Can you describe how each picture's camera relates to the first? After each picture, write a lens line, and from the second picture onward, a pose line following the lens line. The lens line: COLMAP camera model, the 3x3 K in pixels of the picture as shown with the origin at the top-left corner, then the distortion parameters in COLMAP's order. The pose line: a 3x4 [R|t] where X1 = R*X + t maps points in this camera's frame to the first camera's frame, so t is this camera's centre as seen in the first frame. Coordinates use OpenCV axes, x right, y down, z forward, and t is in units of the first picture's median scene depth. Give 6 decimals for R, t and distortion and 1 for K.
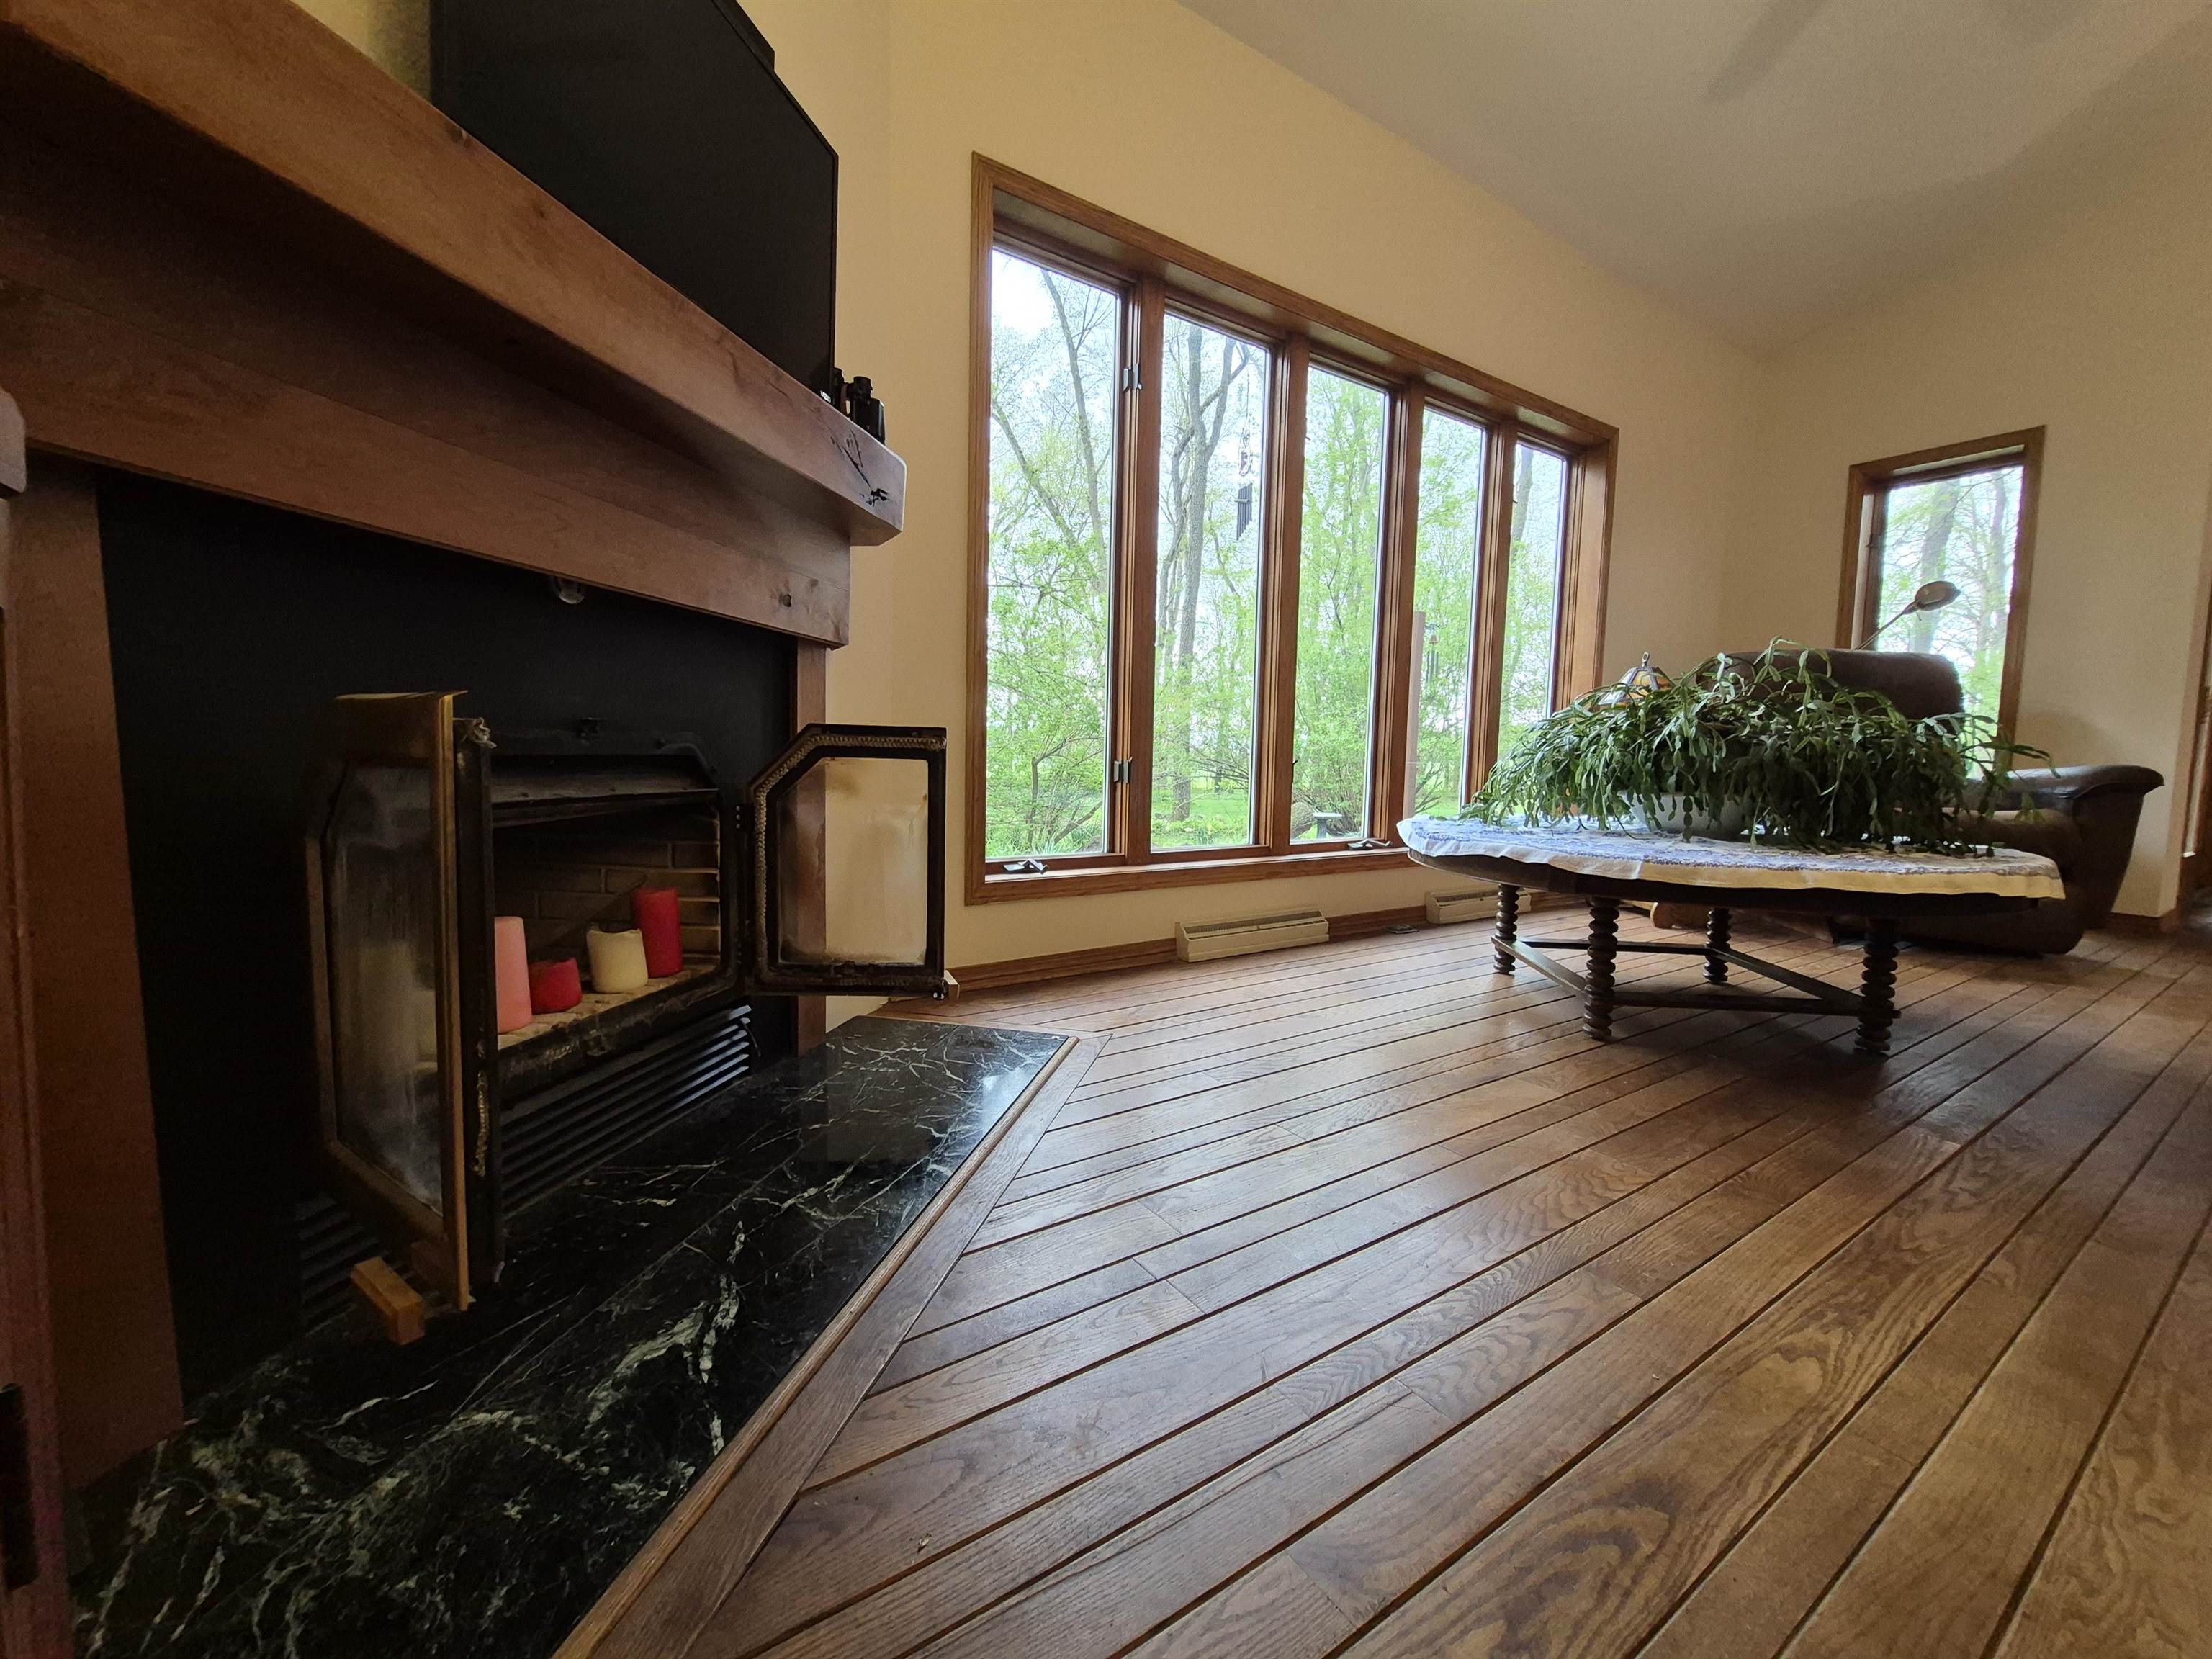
lens RADIAL K [[865.3, 0, 1094.8], [0, 865.3, 823.8], [0, 0, 1]] dist [-0.002291, 0.000366]
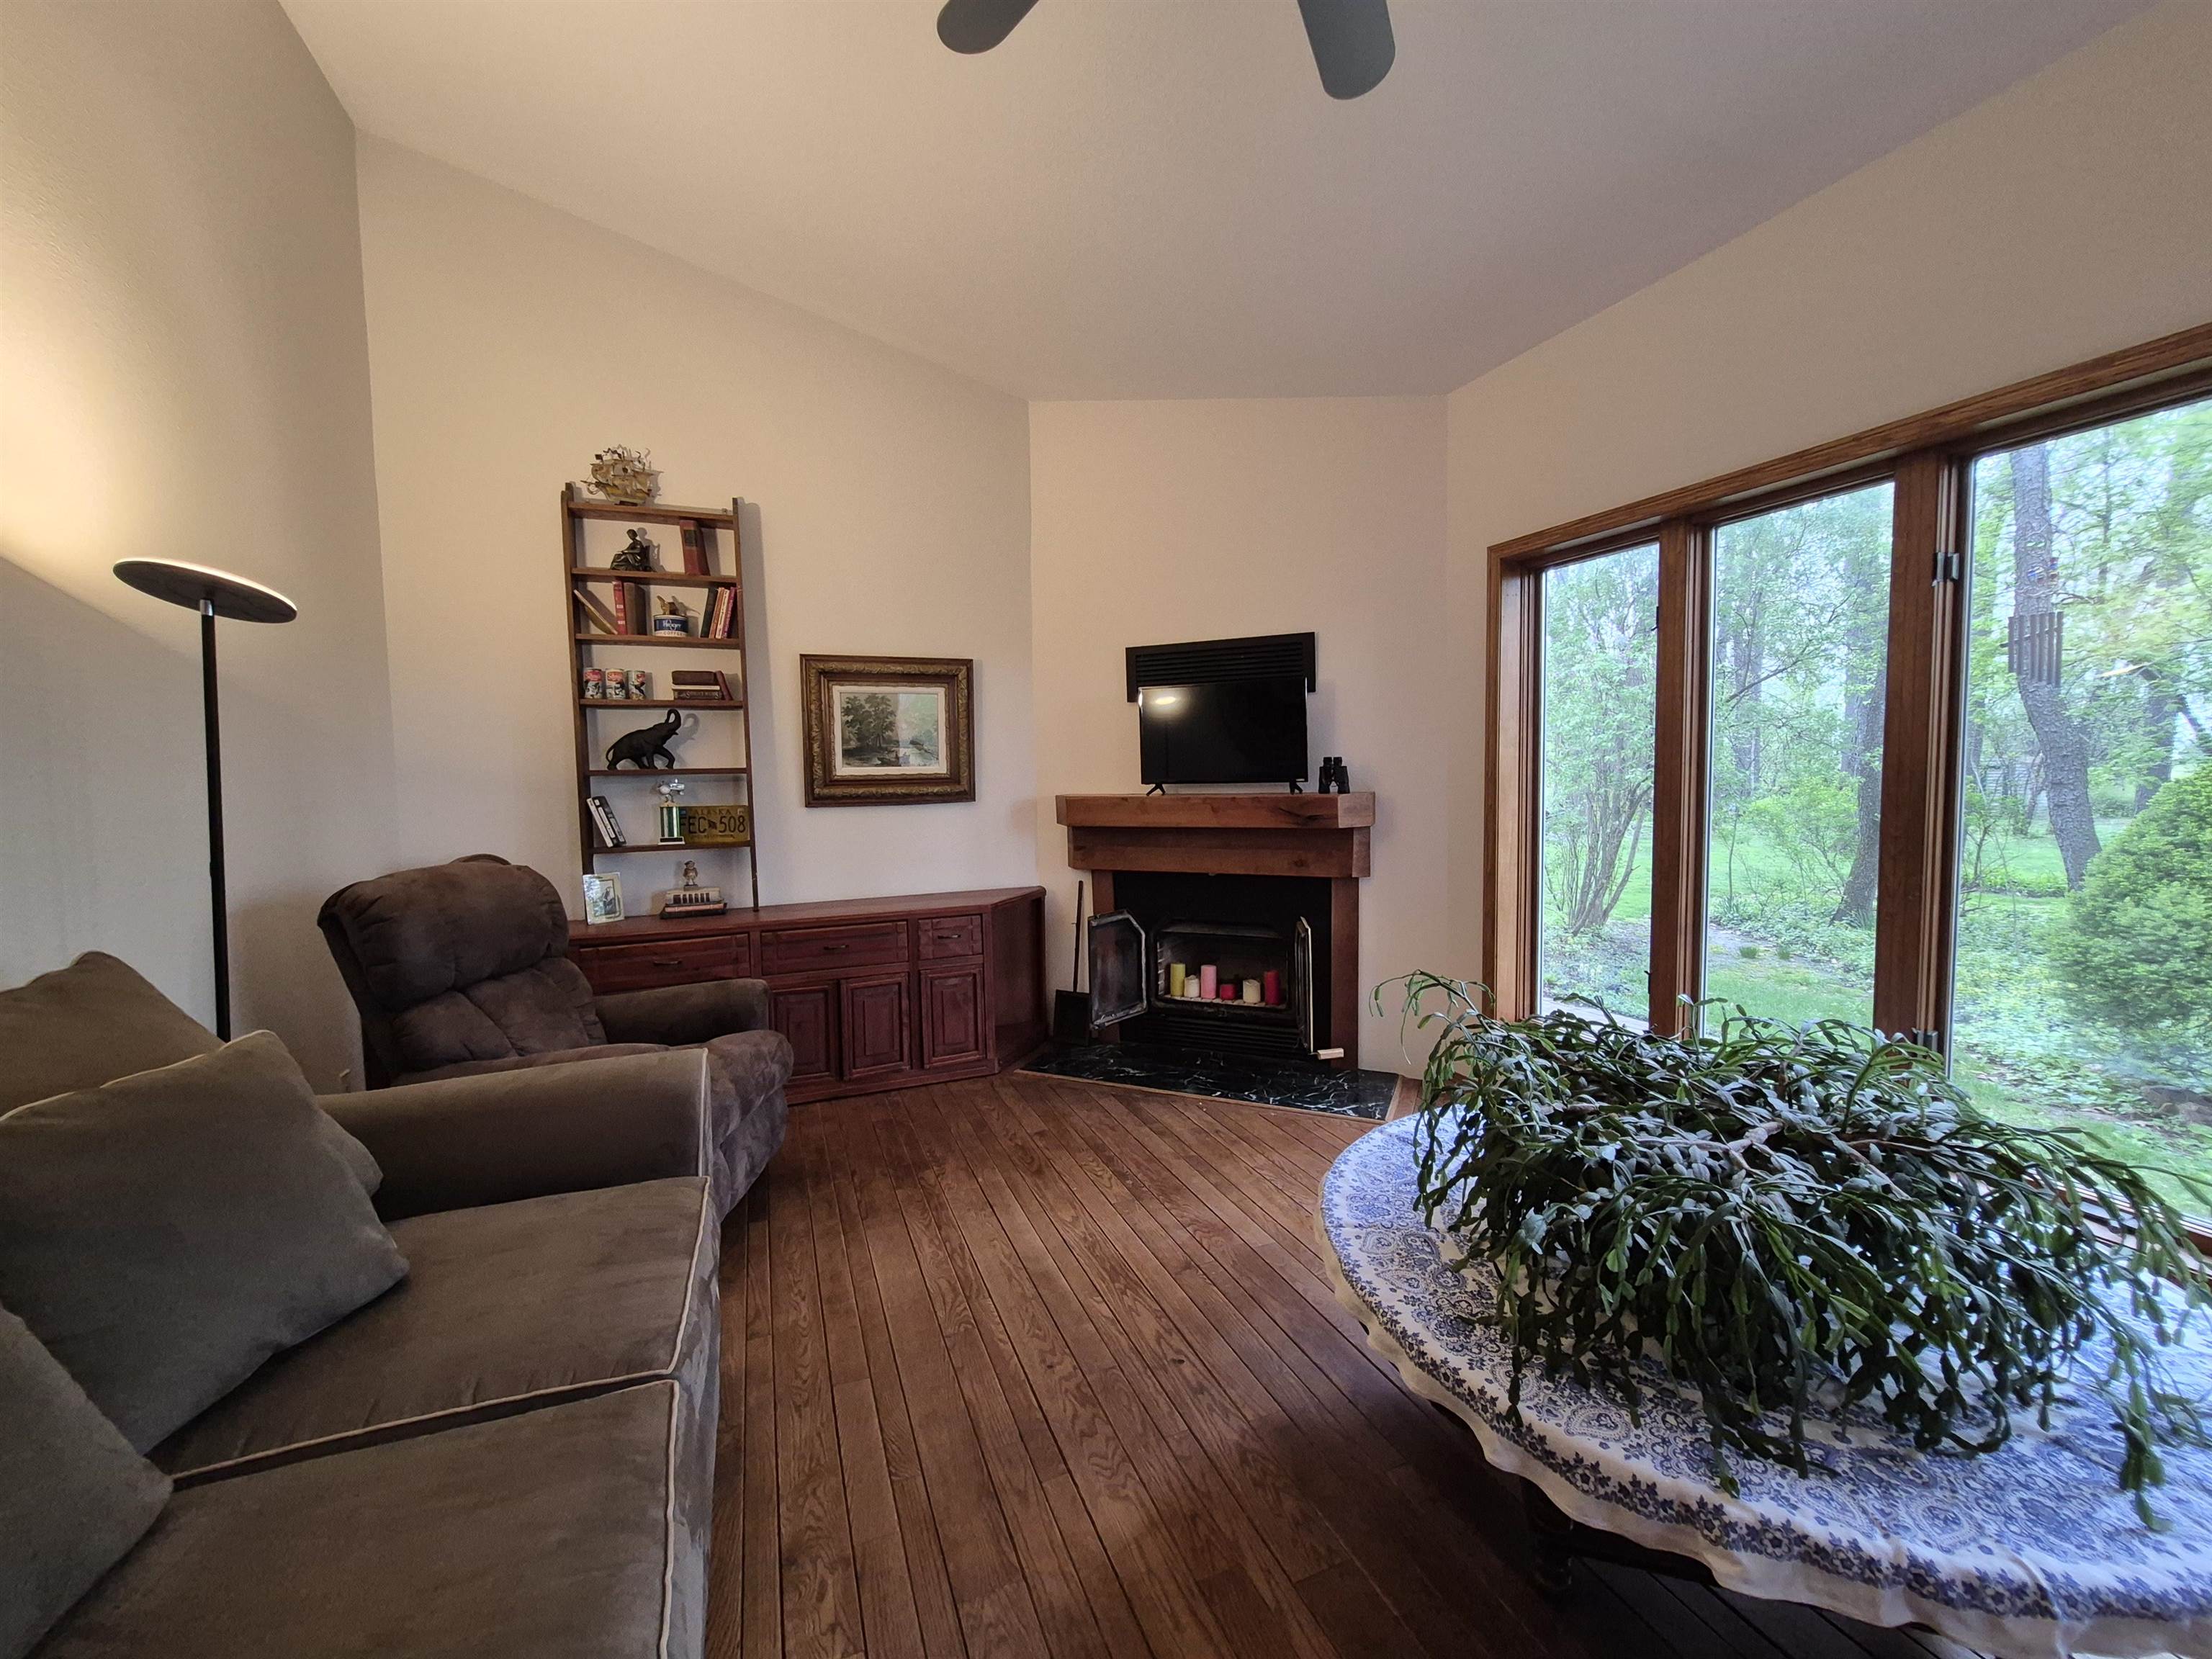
lens RADIAL K [[865.3, 0, 1126.9], [0, 865.3, 815.5], [0, 0, 1]] dist [-0.002291, 0.000366]
pose [[-0.164741, 0.036640, -0.985656, 2.460992], [-0.073765, 0.996054, 0.049356, -0.564953], [0.983575, 0.080838, -0.161388, 1.085580]]
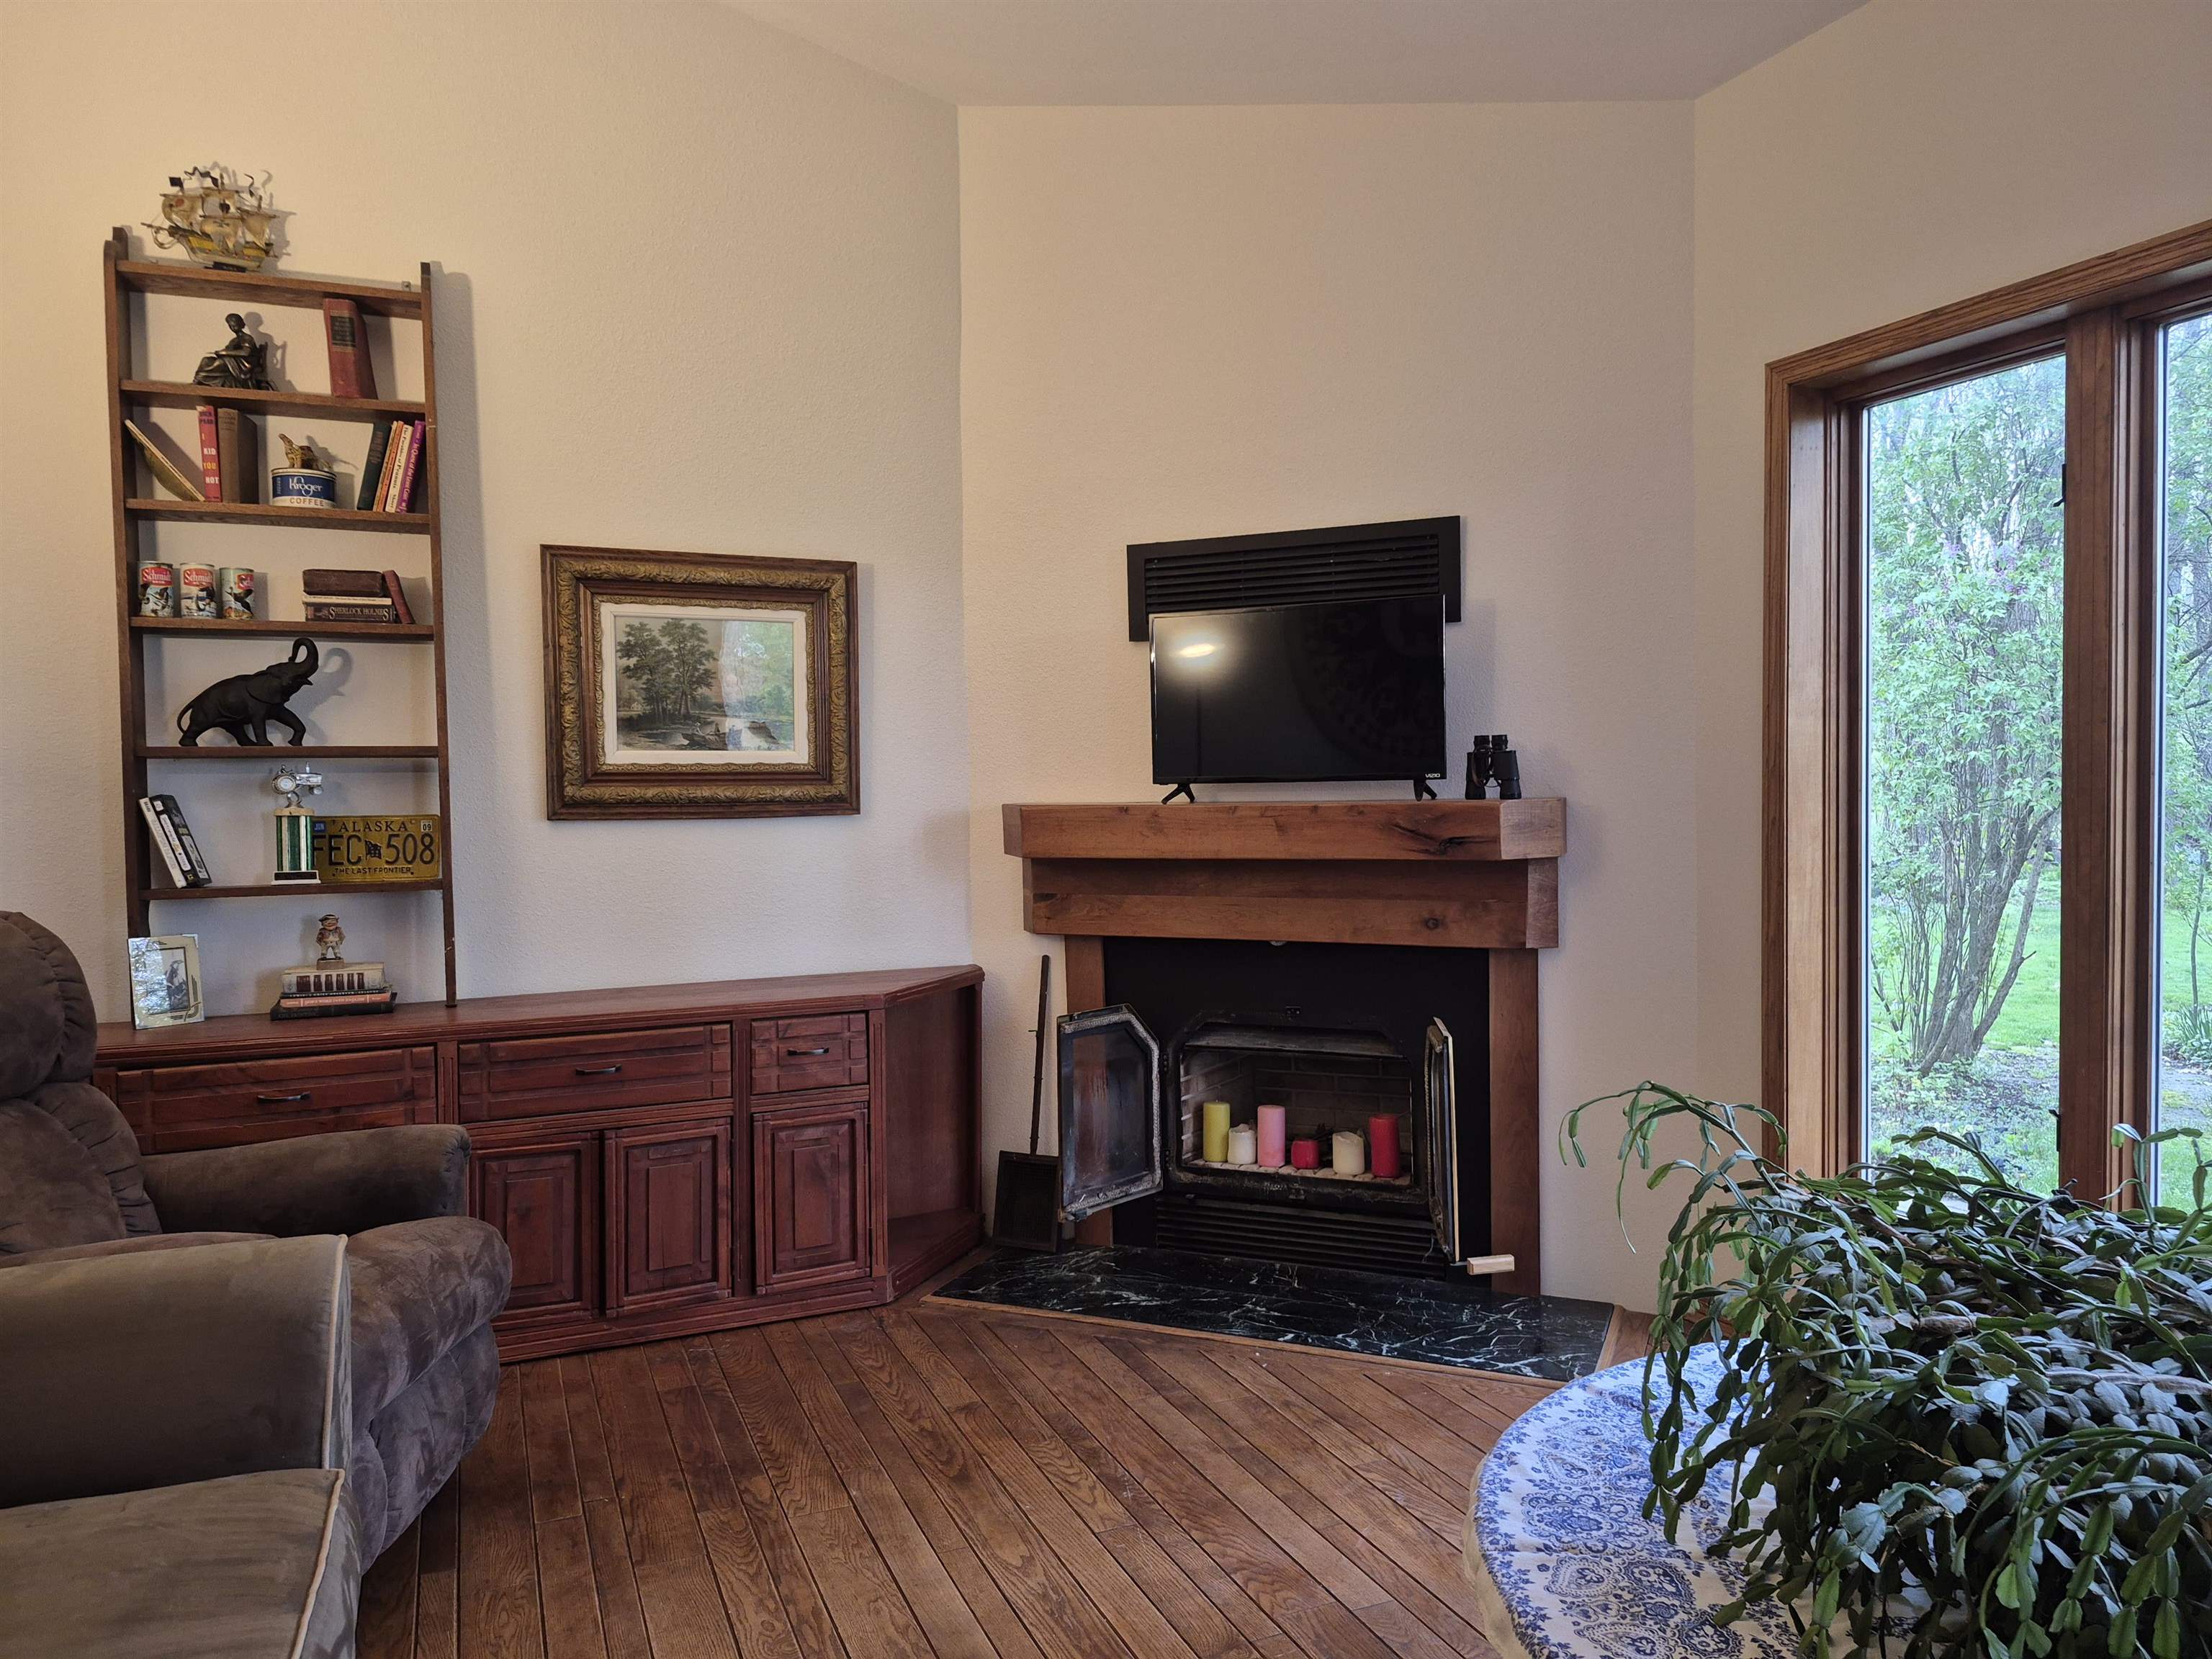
lens RADIAL K [[1526.4, 0, 1167.8], [0, 1526.4, 816.3], [0, 0, 1]] dist [0.055006, -0.053437]
pose [[-0.140924, 0.004070, -0.990012, 2.444167], [-0.079546, 0.996712, 0.015421, -0.511224], [0.986820, 0.080925, -0.140137, 1.092057]]
